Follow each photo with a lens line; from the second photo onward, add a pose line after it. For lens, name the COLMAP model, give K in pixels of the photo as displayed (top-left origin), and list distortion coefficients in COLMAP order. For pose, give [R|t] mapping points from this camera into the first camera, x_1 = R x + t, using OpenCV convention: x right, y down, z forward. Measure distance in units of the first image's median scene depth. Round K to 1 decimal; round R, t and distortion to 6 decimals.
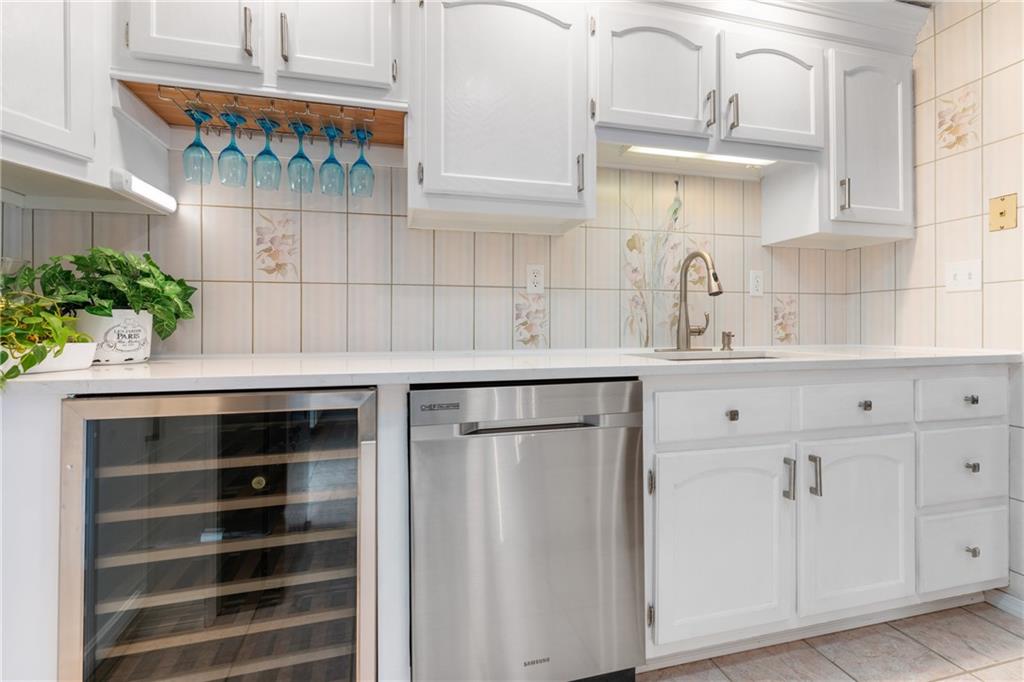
lens RADIAL K [[464.7, 0, 513.5], [0, 464.7, 325.2], [0, 0, 1]] dist [0.001845, 0.000839]
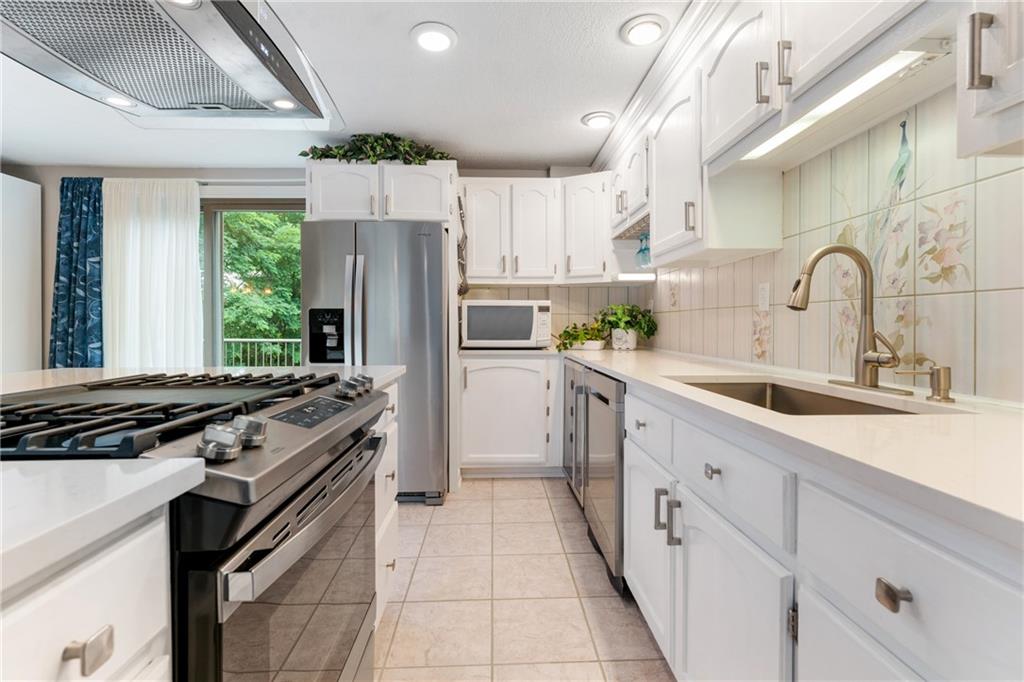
lens RADIAL K [[464.7, 0, 513.5], [0, 464.7, 325.2], [0, 0, 1]] dist [0.001845, 0.000839]
pose [[-0.209572, 0.002917, -0.977789, 1.133837], [0.003580, 0.999991, 0.002216, -0.038703], [0.977787, -0.003036, -0.209581, 0.640800]]
